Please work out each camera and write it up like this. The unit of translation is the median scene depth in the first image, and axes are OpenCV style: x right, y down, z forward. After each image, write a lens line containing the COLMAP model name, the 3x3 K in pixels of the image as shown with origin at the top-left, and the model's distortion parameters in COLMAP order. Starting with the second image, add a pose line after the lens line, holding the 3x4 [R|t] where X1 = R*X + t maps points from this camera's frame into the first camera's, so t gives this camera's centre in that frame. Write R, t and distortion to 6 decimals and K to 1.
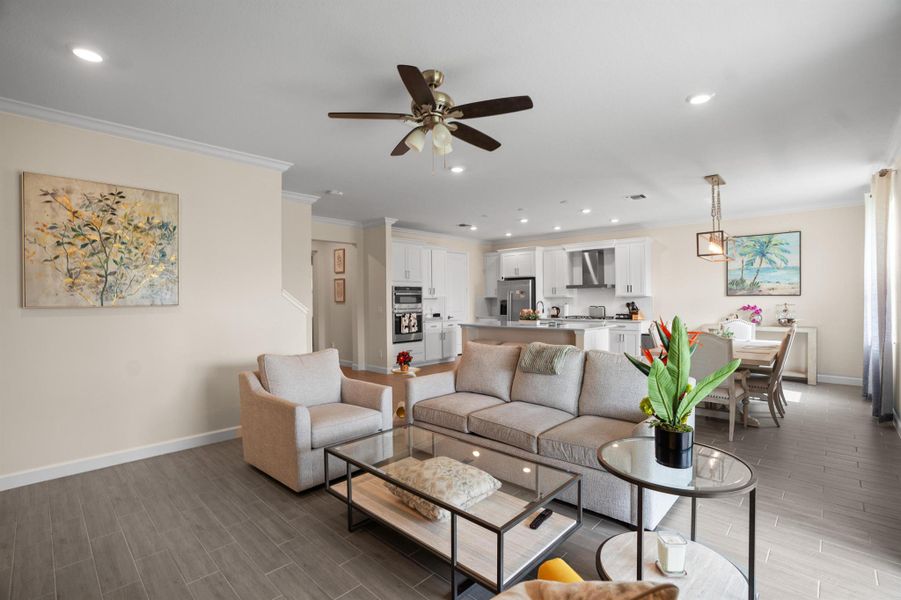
lens RADIAL K [[418.8, 0, 449.1], [0, 418.8, 298.2], [0, 0, 1]] dist [-0.027914, 0.002279]
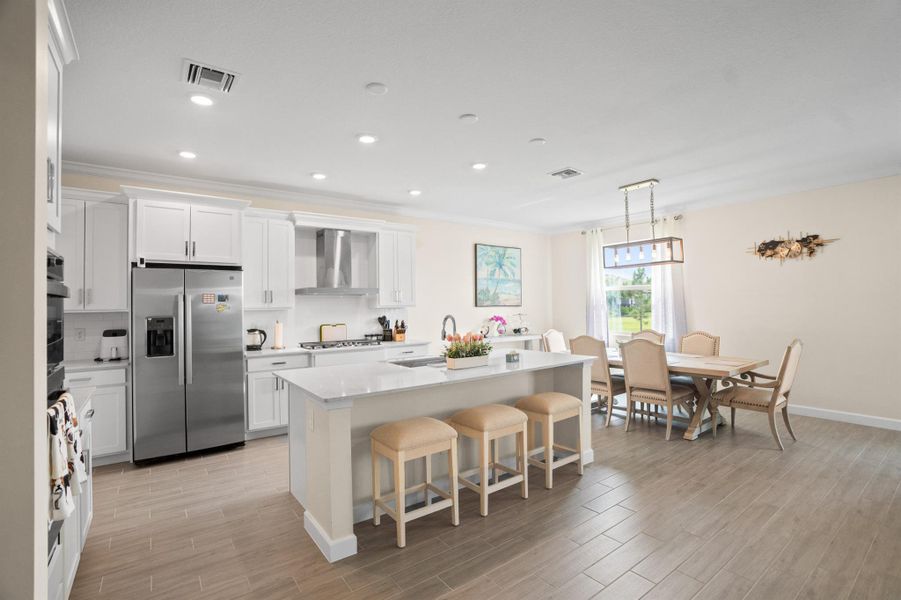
lens RADIAL K [[418.8, 0, 446.9], [0, 418.8, 304.1], [0, 0, 1]] dist [-0.027914, 0.002279]
pose [[0.180248, 0.008129, 0.983588, -0.234072], [0.010847, 0.999889, -0.010251, -0.002317], [-0.983561, 0.012517, 0.180140, 0.796354]]
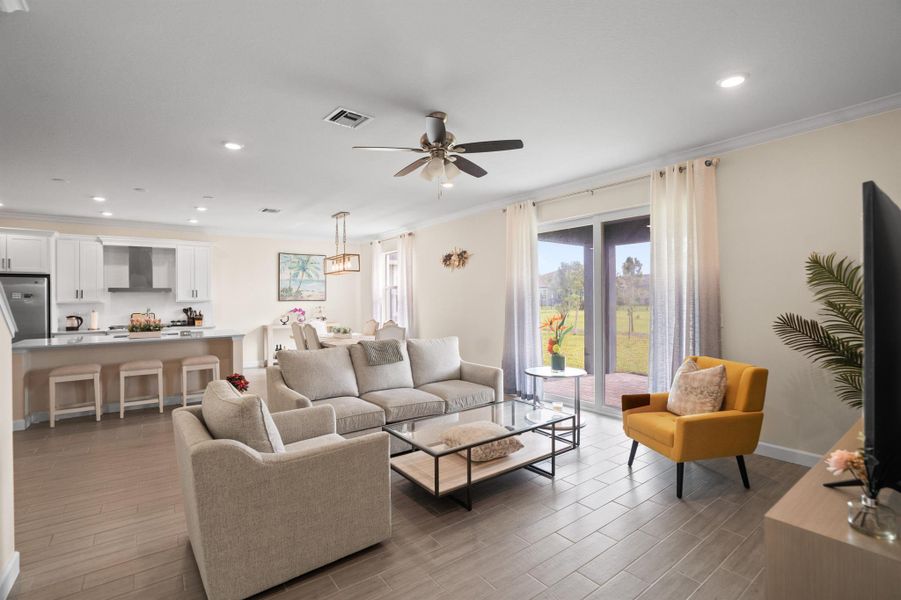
lens RADIAL K [[418.8, 0, 452.1], [0, 418.8, 292.0], [0, 0, 1]] dist [-0.027914, 0.002279]
pose [[0.172835, 0.020868, 0.984730, -0.402290], [0.008240, 0.999710, -0.022632, 0.000180], [-0.984916, 0.012026, 0.172613, 0.252121]]
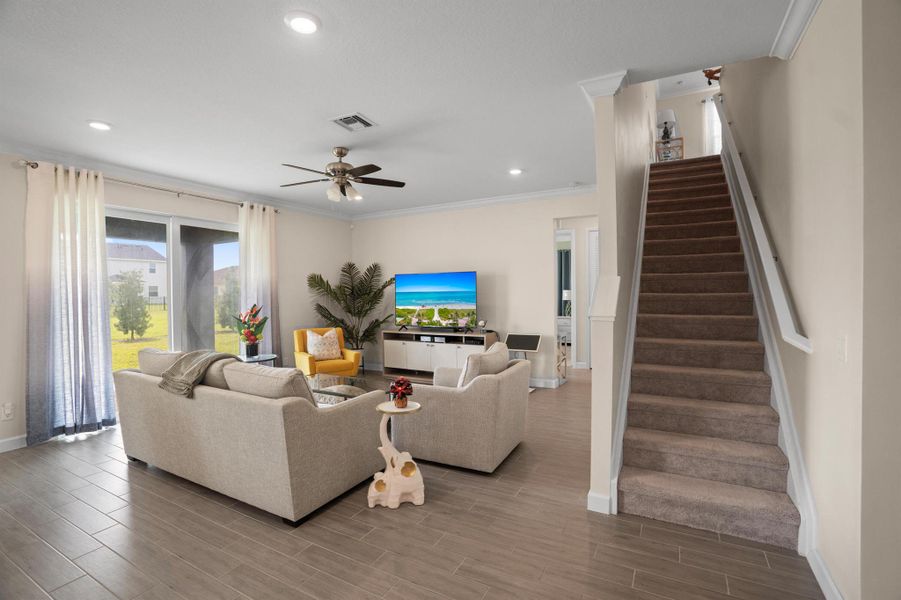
lens RADIAL K [[418.8, 0, 443.5], [0, 418.8, 294.0], [0, 0, 1]] dist [-0.027914, 0.002279]
pose [[-0.972650, 0.021367, -0.231291, -0.003042], [0.019844, 0.999763, 0.008909, -0.004868], [0.231427, 0.004076, -0.972844, 0.867688]]
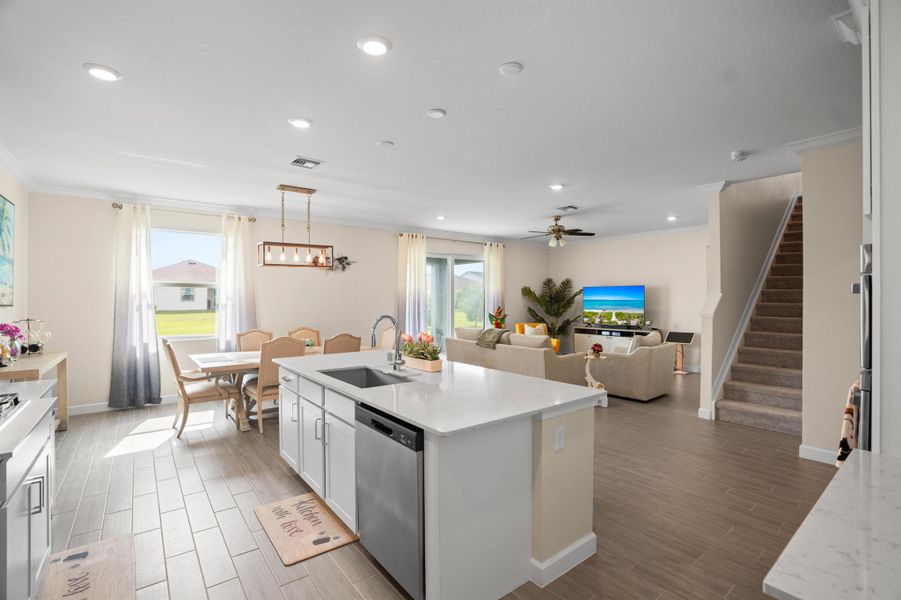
lens RADIAL K [[418.8, 0, 465.9], [0, 418.8, 296.7], [0, 0, 1]] dist [-0.027914, 0.002279]
pose [[-0.992772, 0.011157, 0.119500, 0.084244], [0.010719, 0.999933, -0.004307, -0.010121], [-0.119540, -0.002995, -0.992825, 1.238948]]
